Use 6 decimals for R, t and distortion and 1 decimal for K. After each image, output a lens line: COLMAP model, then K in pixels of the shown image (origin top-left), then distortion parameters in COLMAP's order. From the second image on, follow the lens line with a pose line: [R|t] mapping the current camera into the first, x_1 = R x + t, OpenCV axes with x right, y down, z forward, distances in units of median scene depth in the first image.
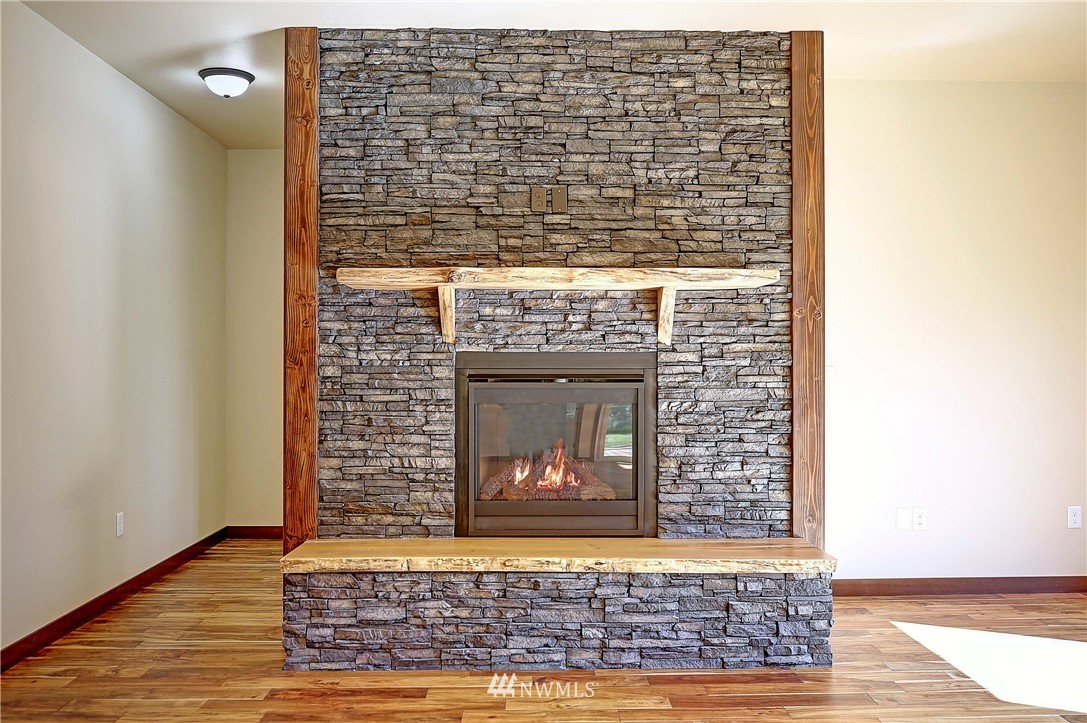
lens RADIAL K [[909.3, 0, 540.8], [0, 909.3, 371.7], [0, 0, 1]] dist [-0.050599, -0.000631]
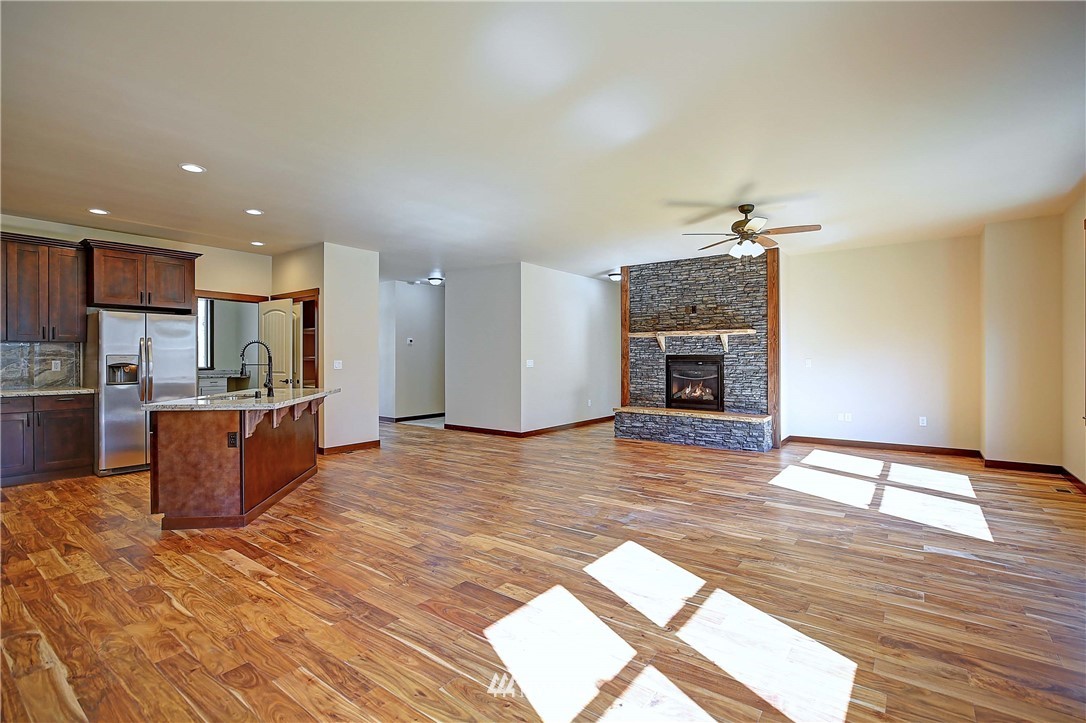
lens RADIAL K [[503.8, 0, 542.4], [0, 503.8, 359.2], [0, 0, 1]] dist [-0.024483, 0.008060]
pose [[0.783559, -0.002238, -0.621314, 0.735470], [-0.000484, 0.999991, -0.004213, 0.003530], [0.621318, 0.003602, 0.783551, -0.802791]]
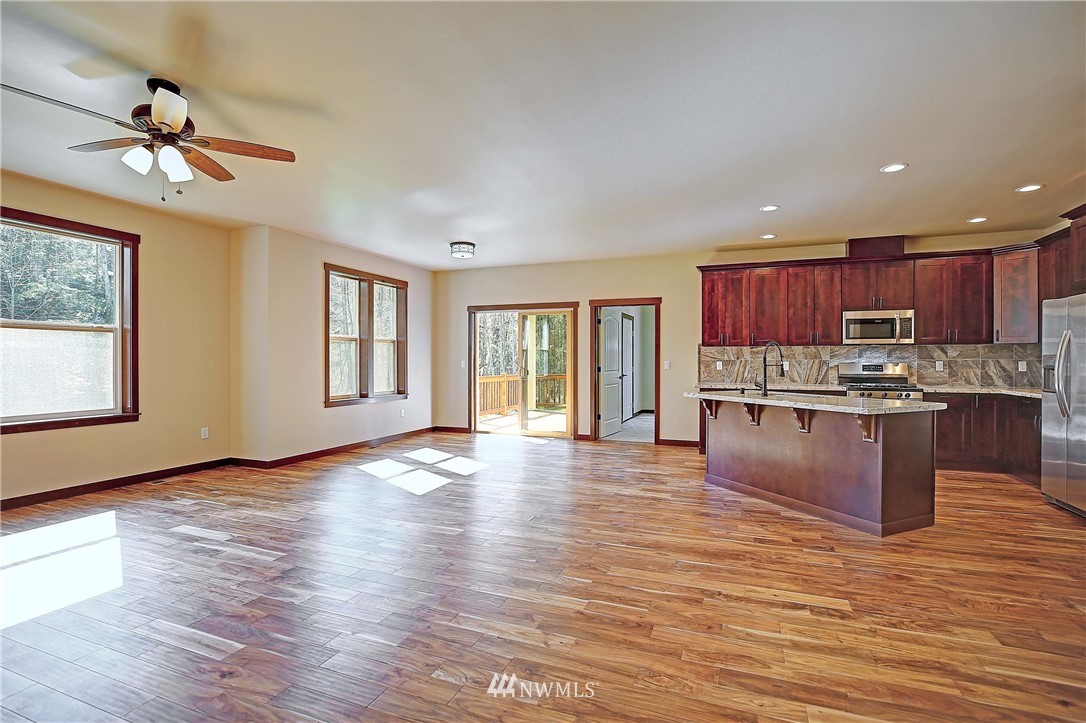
lens RADIAL K [[503.8, 0, 549.2], [0, 503.8, 363.1], [0, 0, 1]] dist [-0.024483, 0.008060]
pose [[-0.923385, -0.004856, 0.383845, -0.378991], [-0.000349, 0.999930, 0.011811, -0.007253], [-0.383876, 0.010772, -0.923322, 0.888410]]
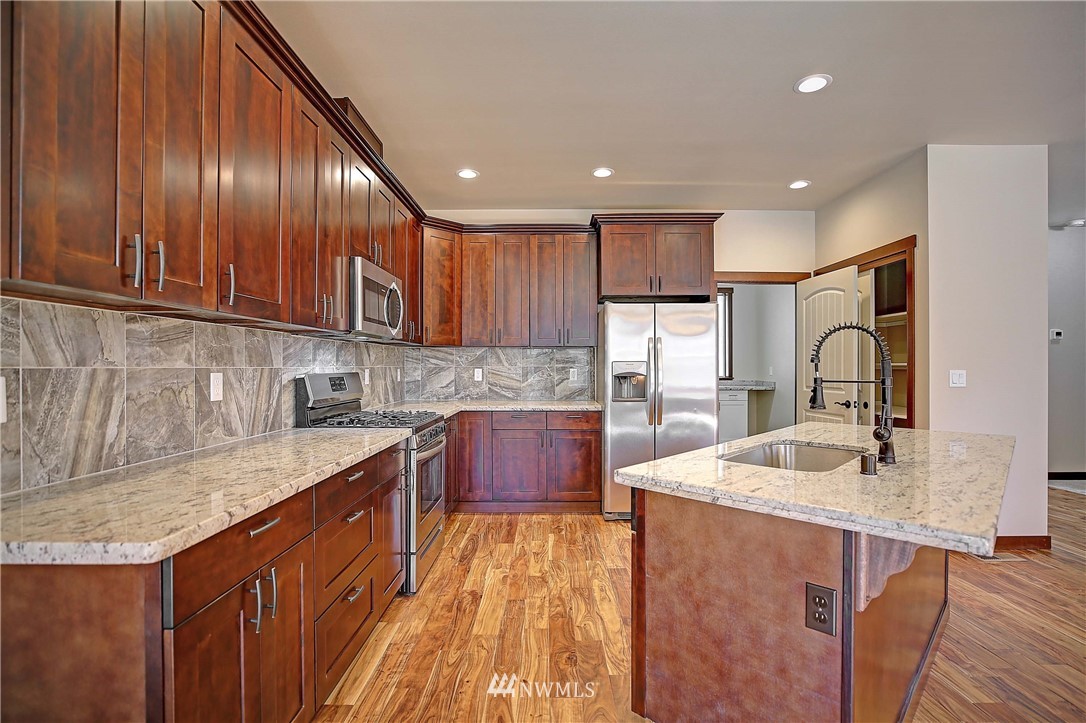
lens RADIAL K [[503.8, 0, 545.8], [0, 503.8, 366.2], [0, 0, 1]] dist [-0.024483, 0.008060]
pose [[-0.024675, -0.002340, -0.999693, 0.040476], [-0.004713, 0.999986, -0.002224, -0.000354], [0.999684, 0.004656, -0.024685, -0.601544]]
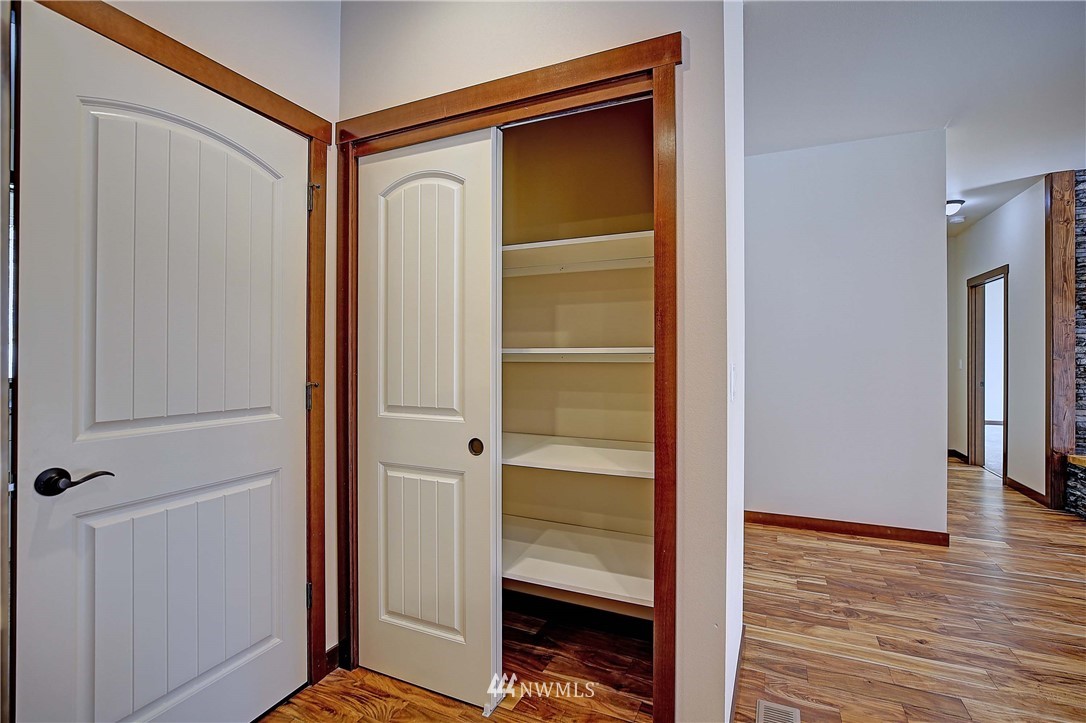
lens RADIAL K [[503.8, 0, 546.5], [0, 503.8, 364.6], [0, 0, 1]] dist [-0.024483, 0.008060]
pose [[0.901970, -0.003419, -0.431785, -0.767061], [0.003475, 0.999994, -0.000660, 0.002247], [0.431784, -0.000905, 0.901976, -0.341144]]
